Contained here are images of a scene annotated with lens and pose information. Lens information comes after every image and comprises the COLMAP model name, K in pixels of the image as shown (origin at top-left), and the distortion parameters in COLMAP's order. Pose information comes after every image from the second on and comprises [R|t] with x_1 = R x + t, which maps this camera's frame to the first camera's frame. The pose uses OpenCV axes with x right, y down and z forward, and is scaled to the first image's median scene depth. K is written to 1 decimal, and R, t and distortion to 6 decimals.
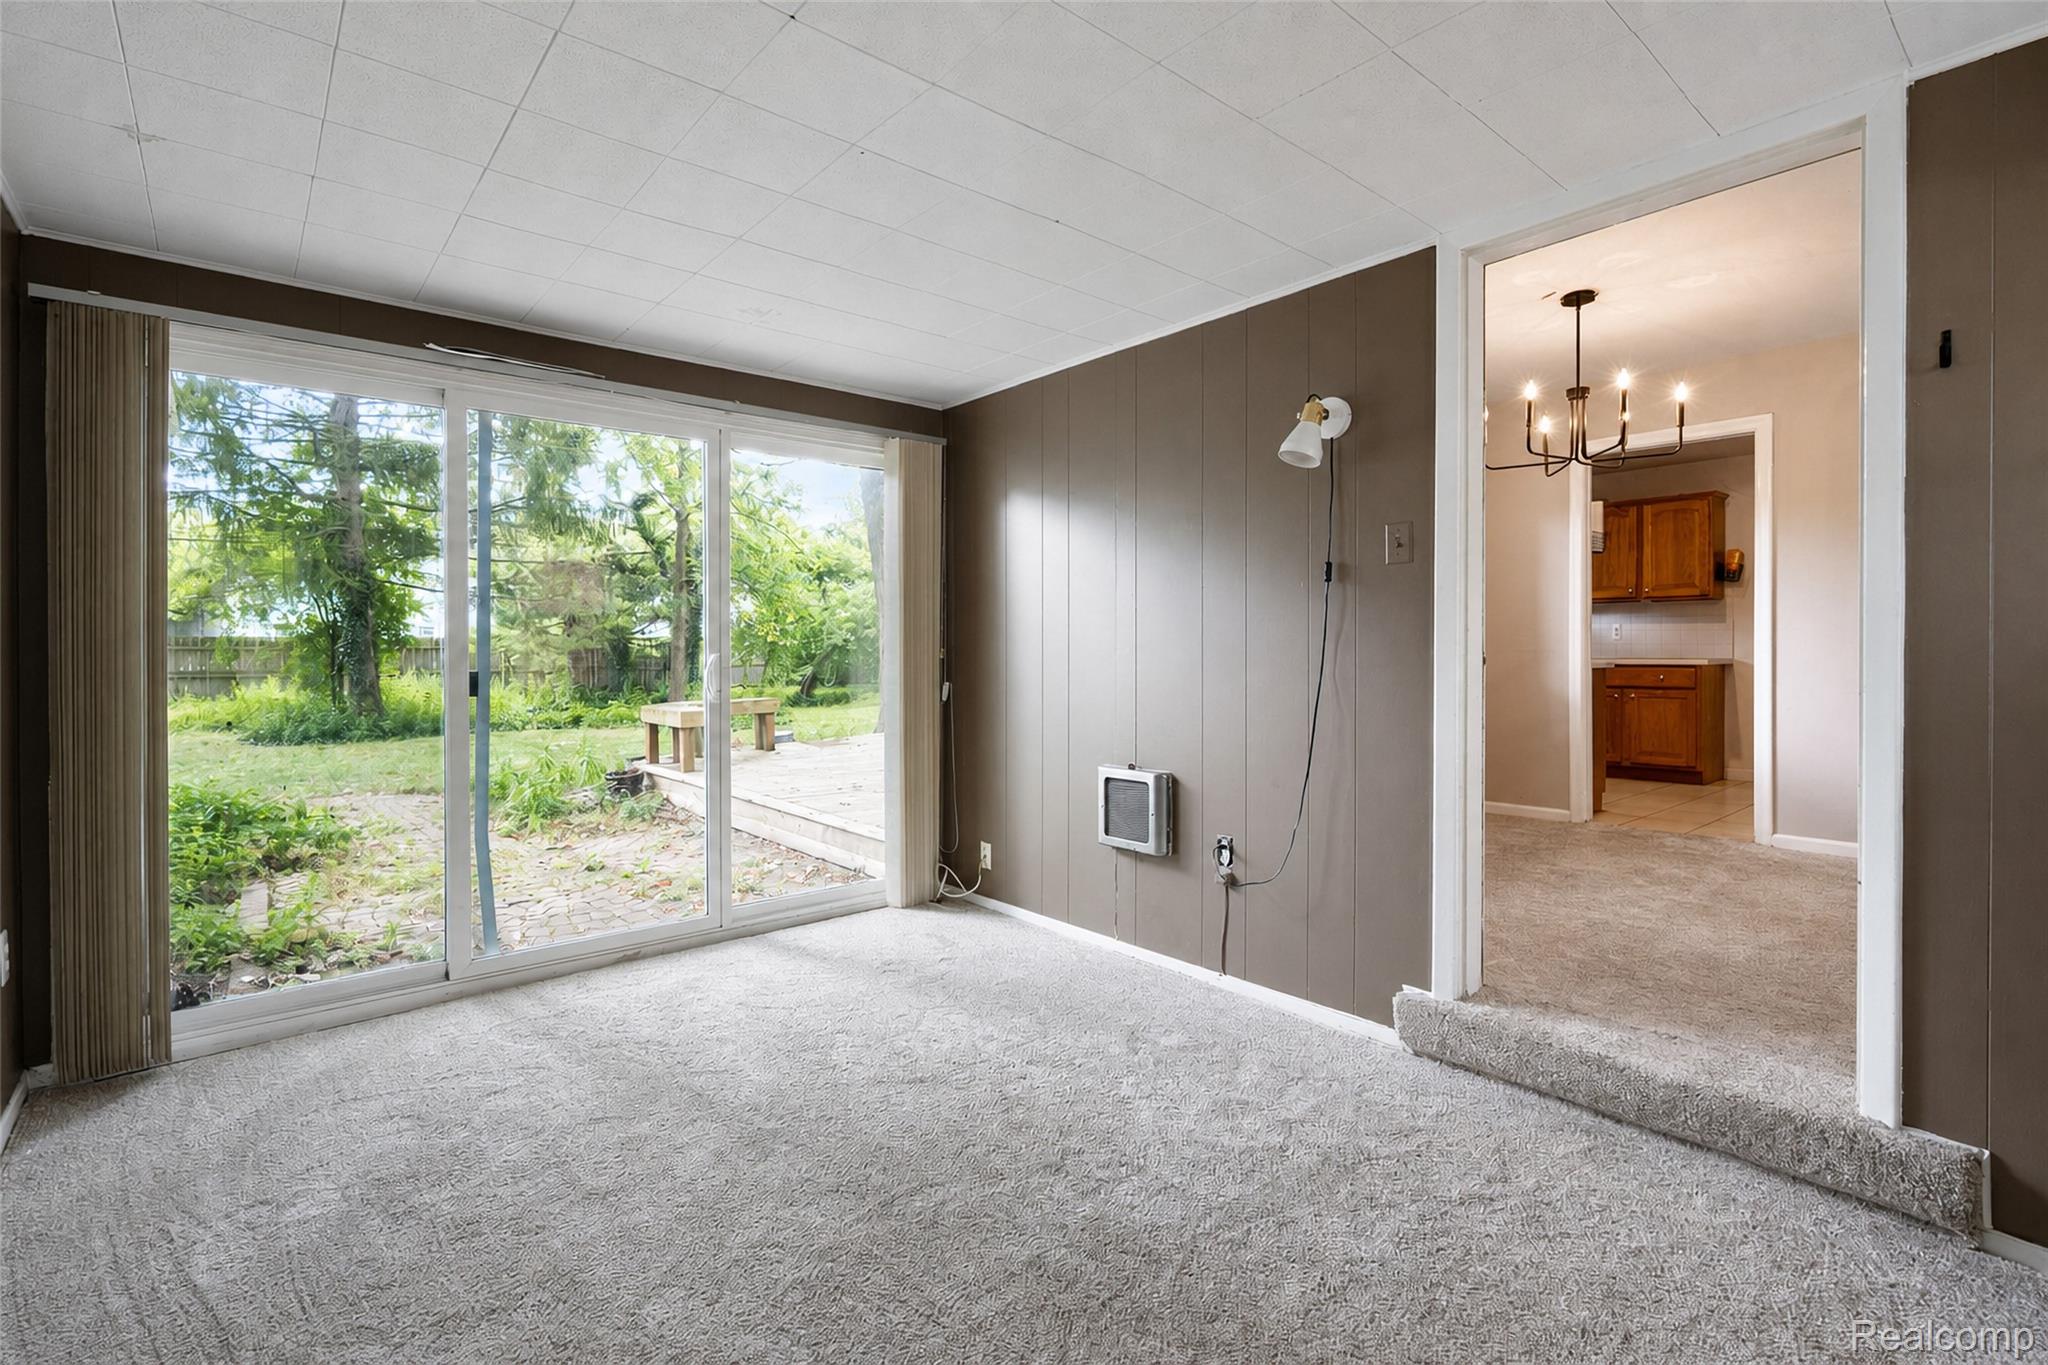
lens RADIAL K [[941.8, 0, 1014.2], [0, 941.8, 661.2], [0, 0, 1]] dist [-0.001321, -0.000152]
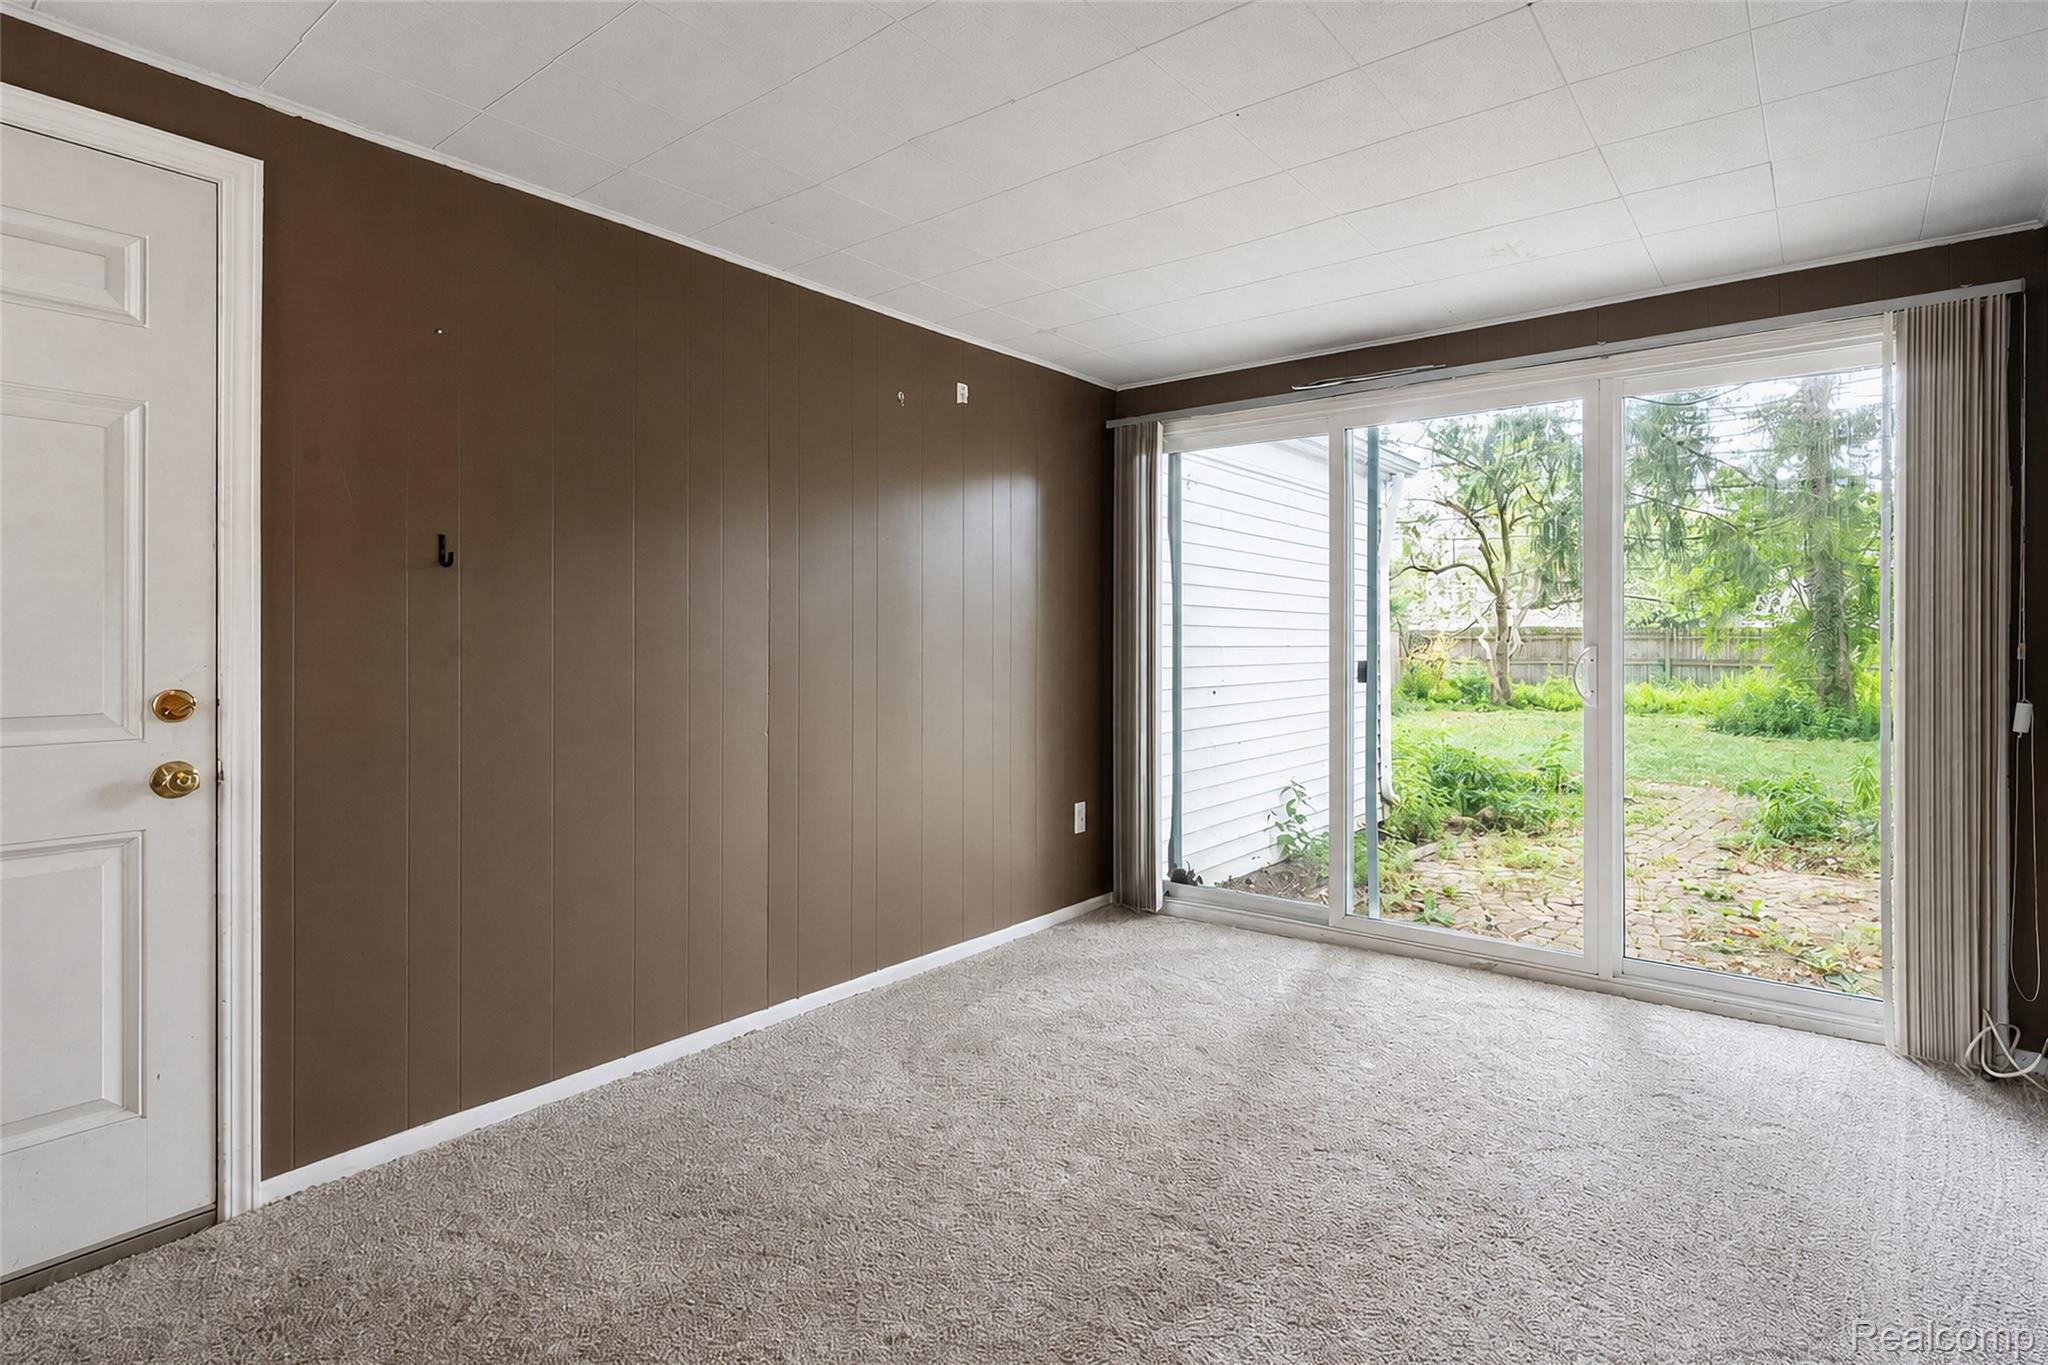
lens RADIAL K [[977.8, 0, 1089.0], [0, 977.8, 647.3], [0, 0, 1]] dist [-0.000377, 0.000125]
pose [[0.245996, 0.012242, -0.969194, 0.373952], [-0.016576, 0.999827, 0.008422, -0.007011], [0.969129, 0.013994, 0.246156, 0.312472]]
